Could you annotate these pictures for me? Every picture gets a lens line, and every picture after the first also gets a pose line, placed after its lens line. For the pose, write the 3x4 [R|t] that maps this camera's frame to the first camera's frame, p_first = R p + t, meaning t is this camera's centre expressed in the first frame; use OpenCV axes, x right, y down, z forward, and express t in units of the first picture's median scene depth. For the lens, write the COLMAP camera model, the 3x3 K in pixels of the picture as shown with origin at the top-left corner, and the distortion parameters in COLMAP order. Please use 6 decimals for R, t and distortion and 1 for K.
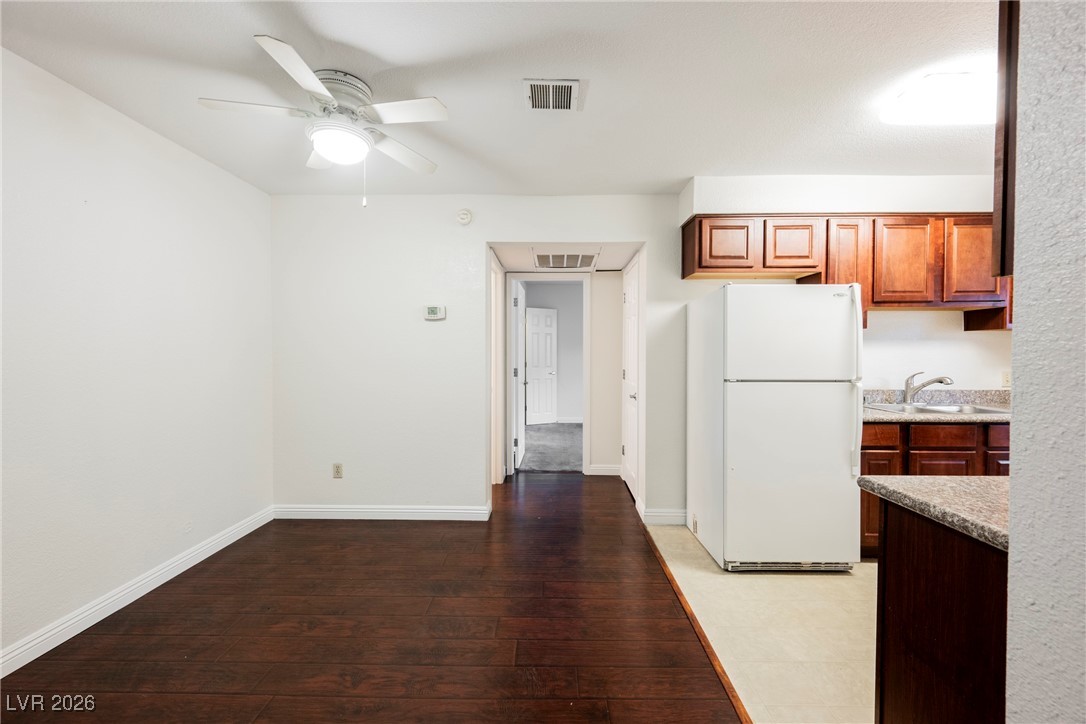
lens RADIAL K [[435.2, 0, 545.2], [0, 435.2, 363.4], [0, 0, 1]] dist [-0.002344, -0.000029]
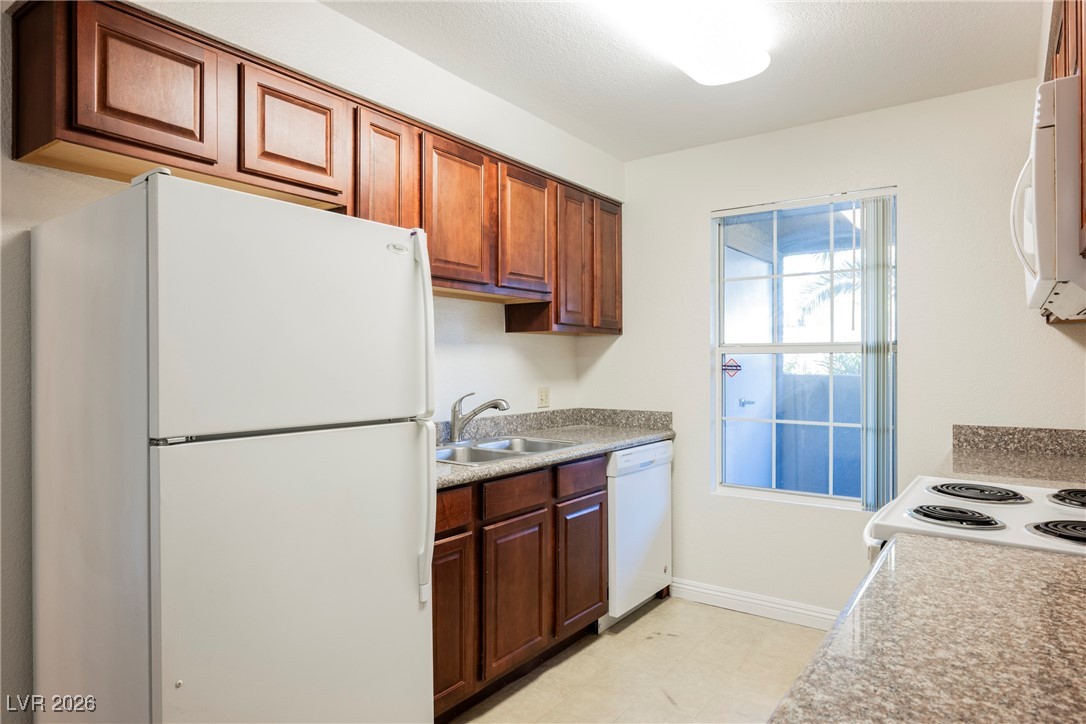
lens RADIAL K [[649.3, 0, 543.0], [0, 649.3, 362.0], [0, 0, 1]] dist [-0.003691, 0.001918]
pose [[0.572695, 0.001388, 0.819768, 0.139290], [0.019932, 0.999679, -0.015617, -0.009284], [-0.819526, 0.025284, 0.572483, 0.374665]]
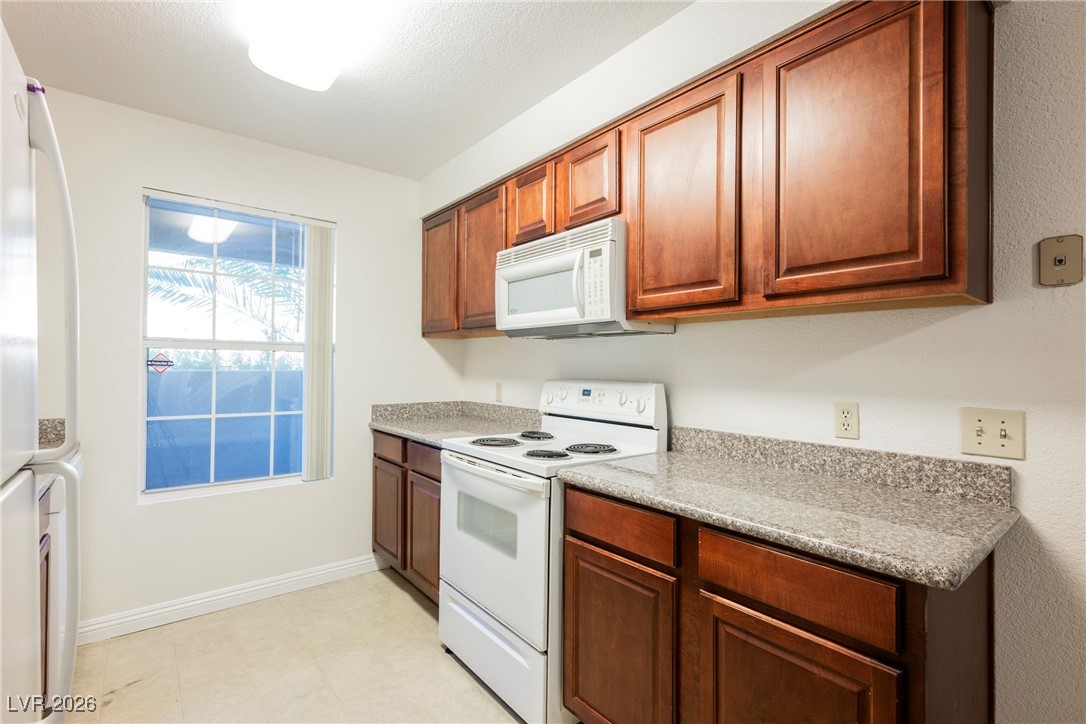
lens RADIAL K [[501.7, 0, 543.0], [0, 501.7, 362.0], [0, 0, 1]] dist [-0.000637, 0.000521]
pose [[-0.640019, -0.002900, 0.768354, 0.245150], [0.008015, 0.999913, 0.010450, -0.016454], [-0.768317, 0.012847, -0.639940, 0.821260]]
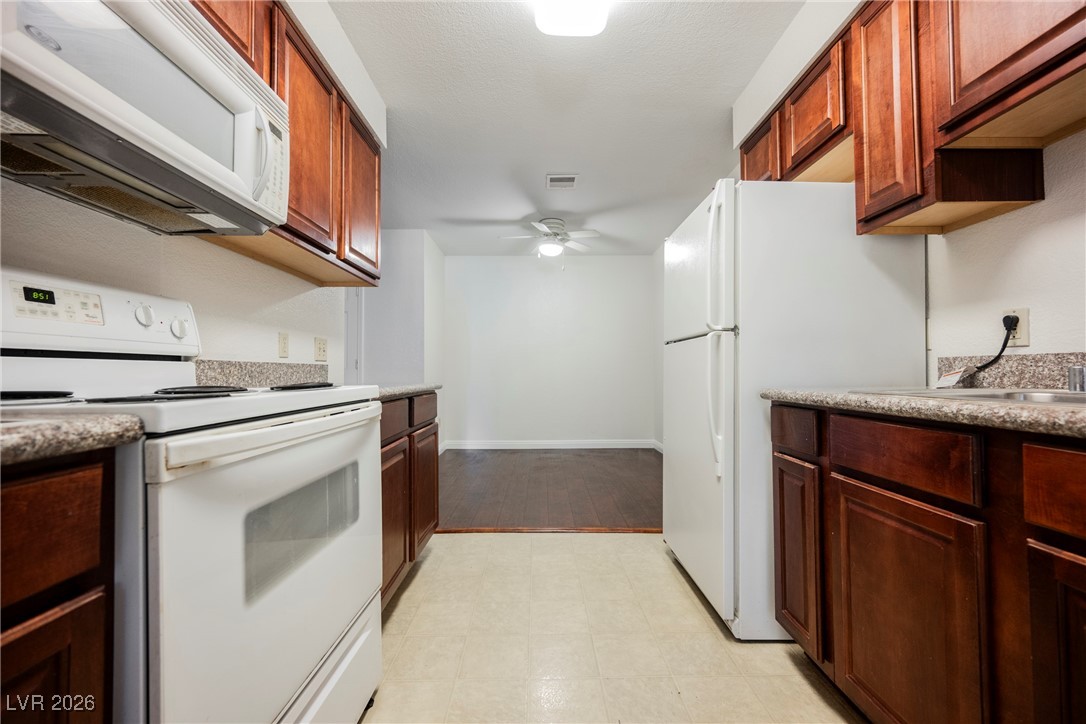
lens RADIAL K [[426.6, 0, 543.9], [0, 426.6, 362.2], [0, 0, 1]] dist [-0.000784, -0.000039]
pose [[0.027277, -0.024687, -0.999323, 1.141931], [-0.016005, 0.999556, -0.025130, 0.092550], [0.999500, 0.016679, 0.026870, 0.616624]]
